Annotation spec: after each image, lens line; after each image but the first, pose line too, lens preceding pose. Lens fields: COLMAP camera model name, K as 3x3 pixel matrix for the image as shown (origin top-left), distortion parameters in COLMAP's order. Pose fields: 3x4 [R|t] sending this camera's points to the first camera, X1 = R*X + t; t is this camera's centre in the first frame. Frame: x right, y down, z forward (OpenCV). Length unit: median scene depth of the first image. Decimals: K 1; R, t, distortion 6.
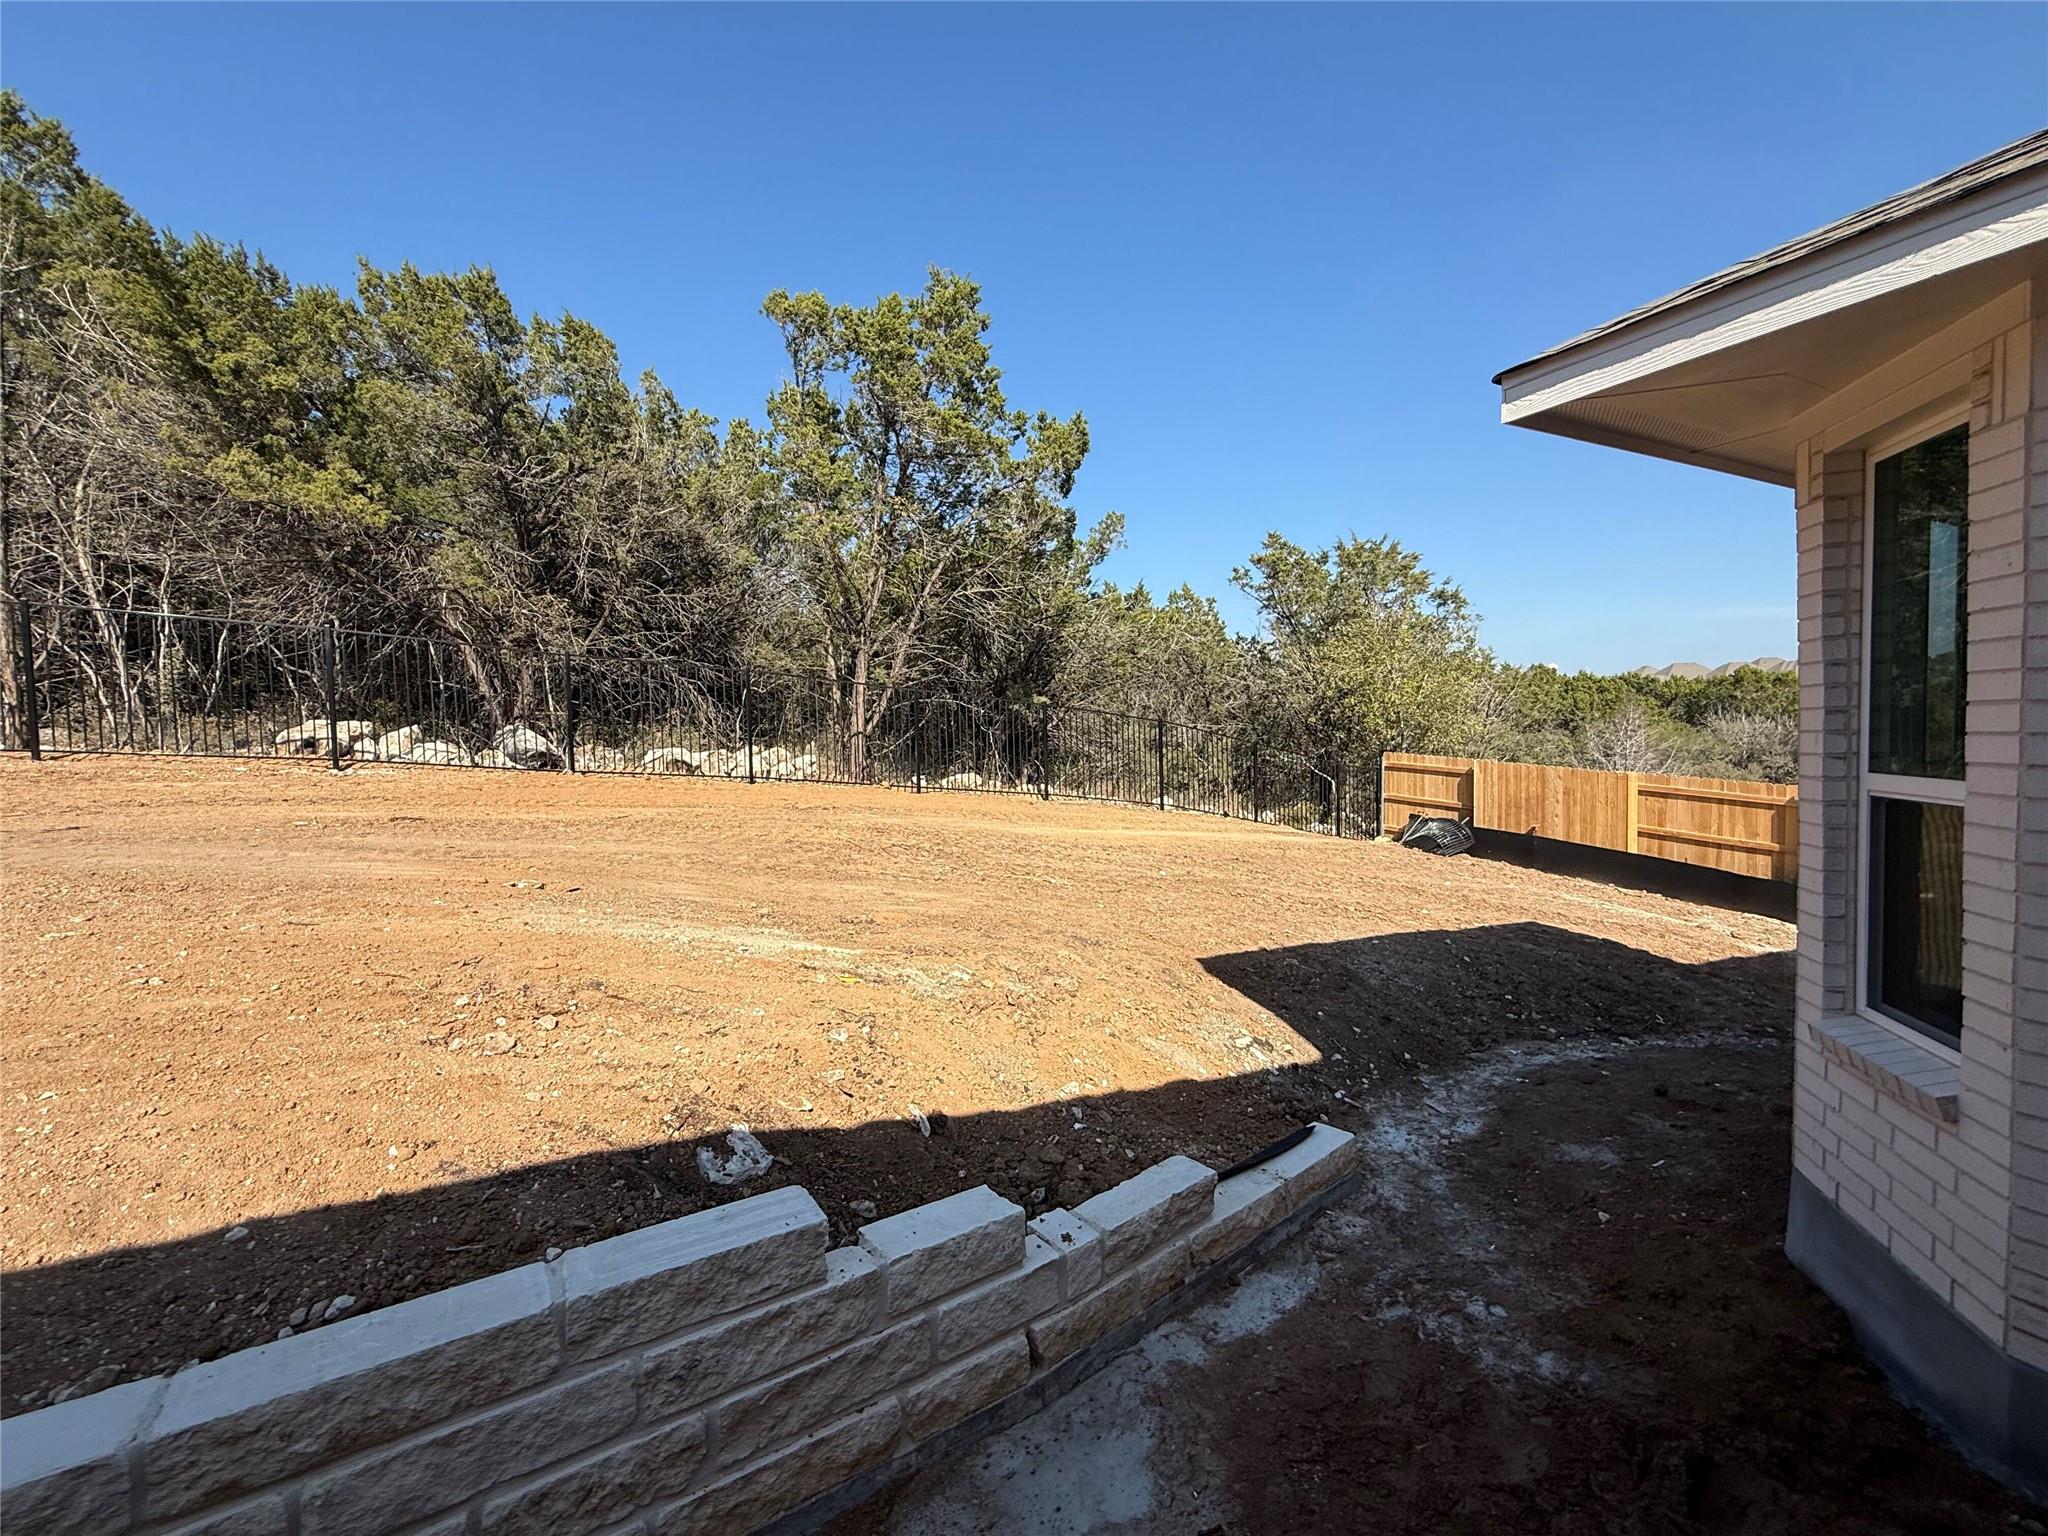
lens RADIAL K [[816.9, 0, 1005.0], [0, 816.9, 756.1], [0, 0, 1]] dist [-0.000272, 0.000146]
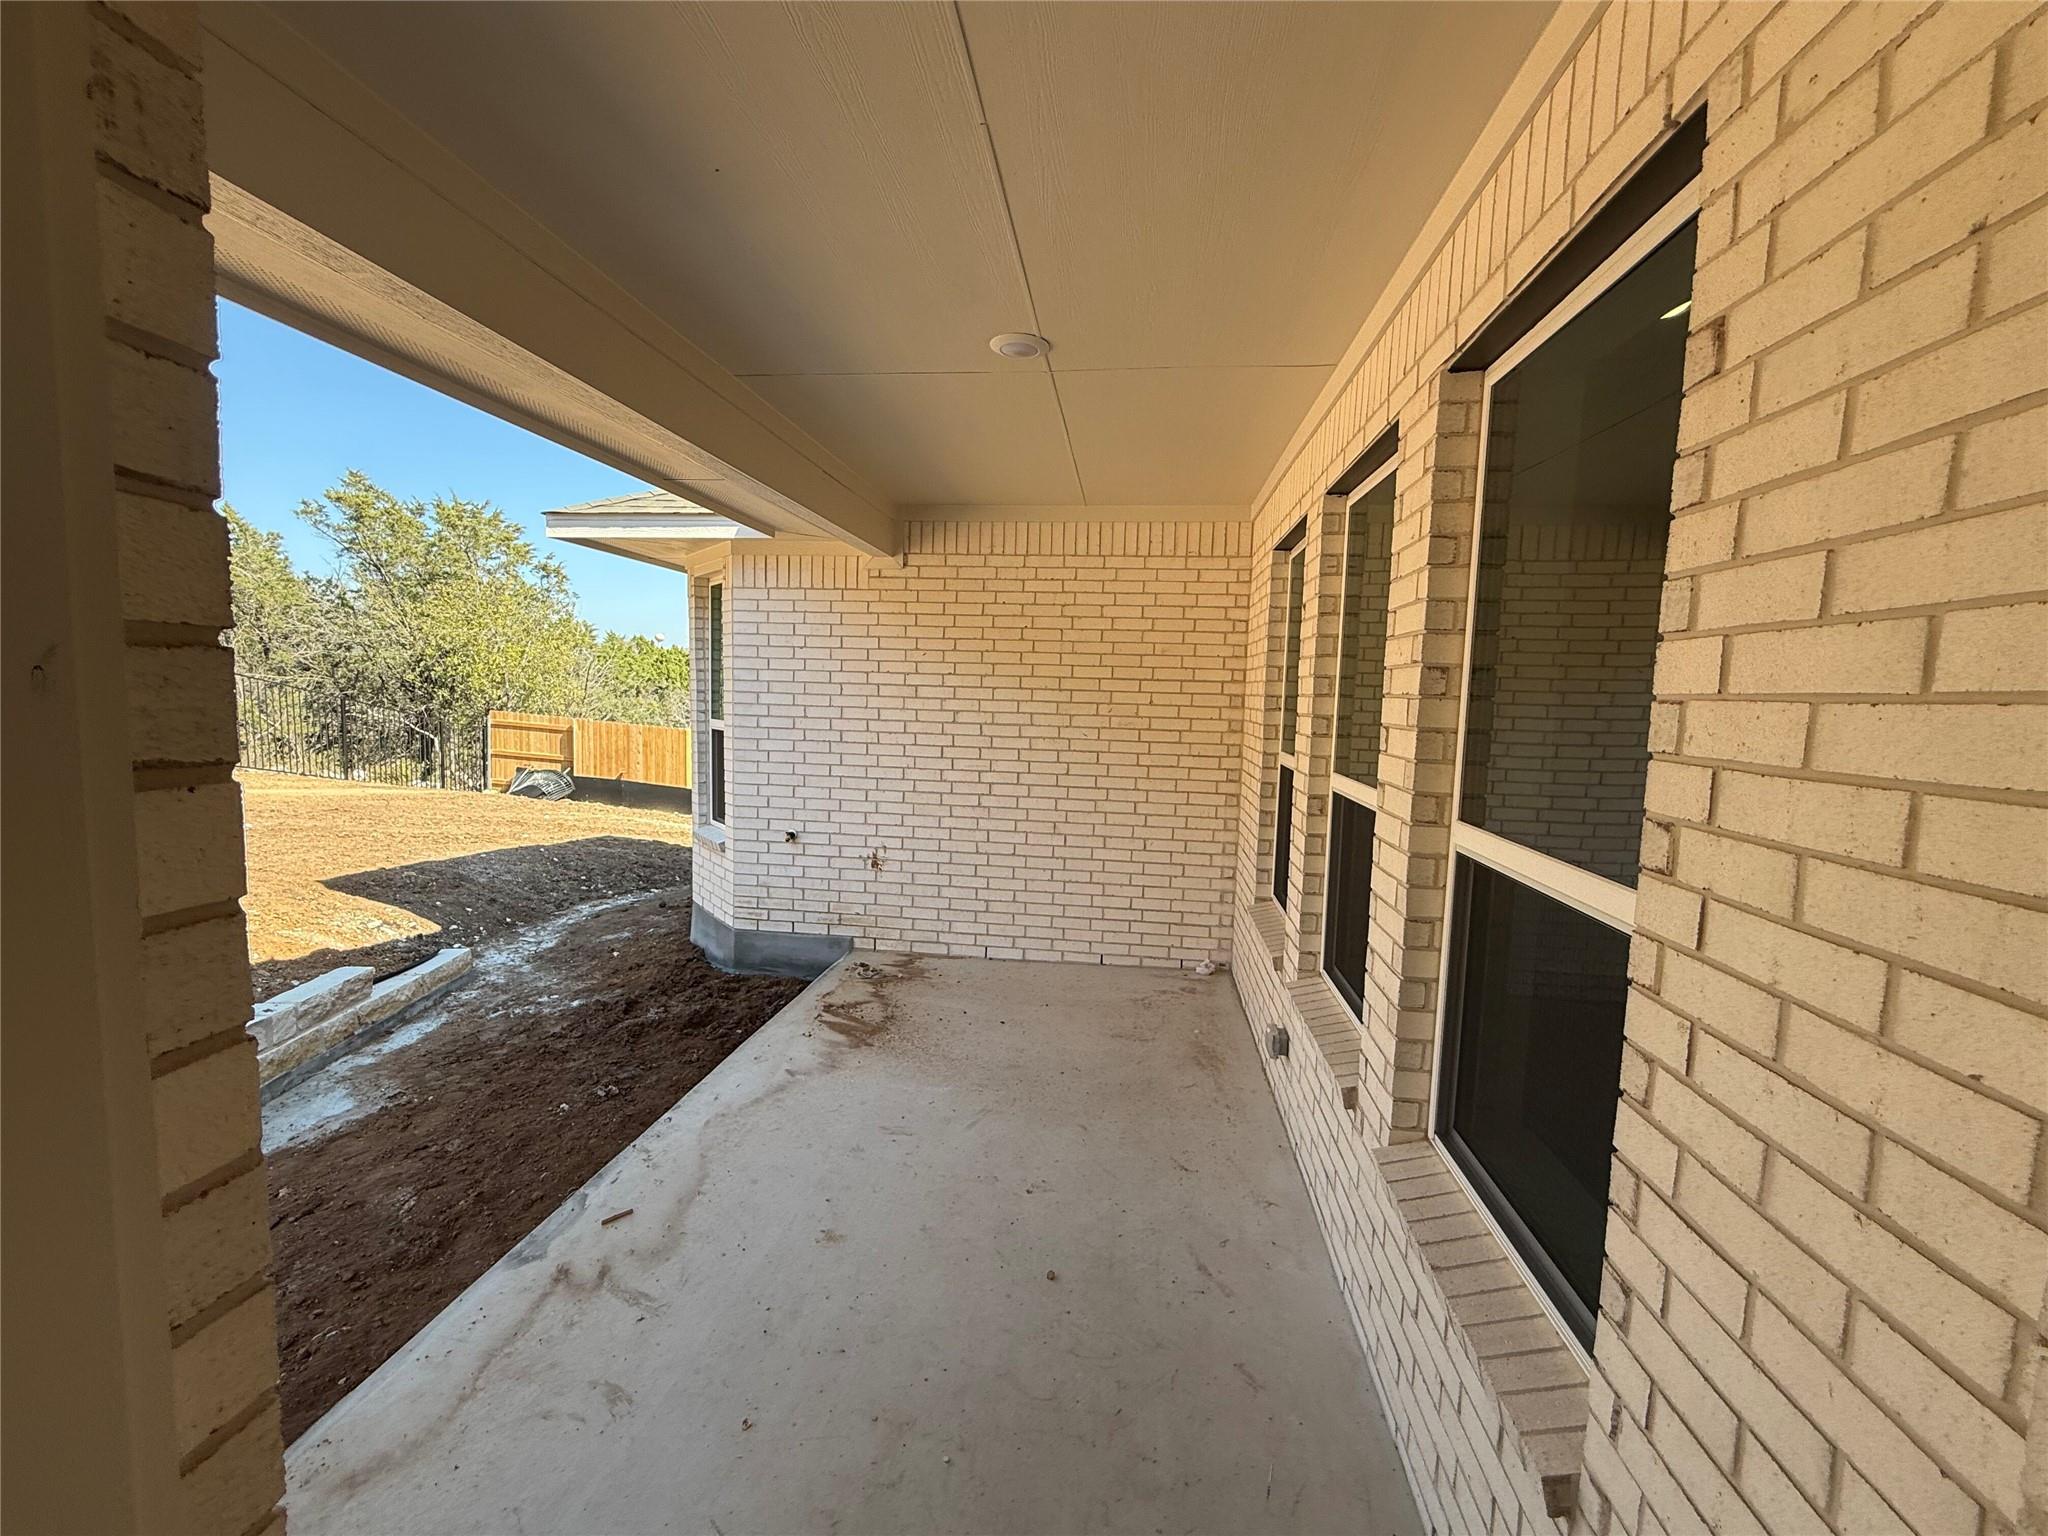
lens RADIAL K [[816.9, 0, 1027.1], [0, 816.9, 761.5], [0, 0, 1]] dist [-0.000272, 0.000146]
pose [[0.528712, -0.033734, 0.848131, -0.079890], [-0.011270, 0.998843, 0.046755, 0.004096], [-0.848727, -0.034278, 0.527720, -0.178398]]
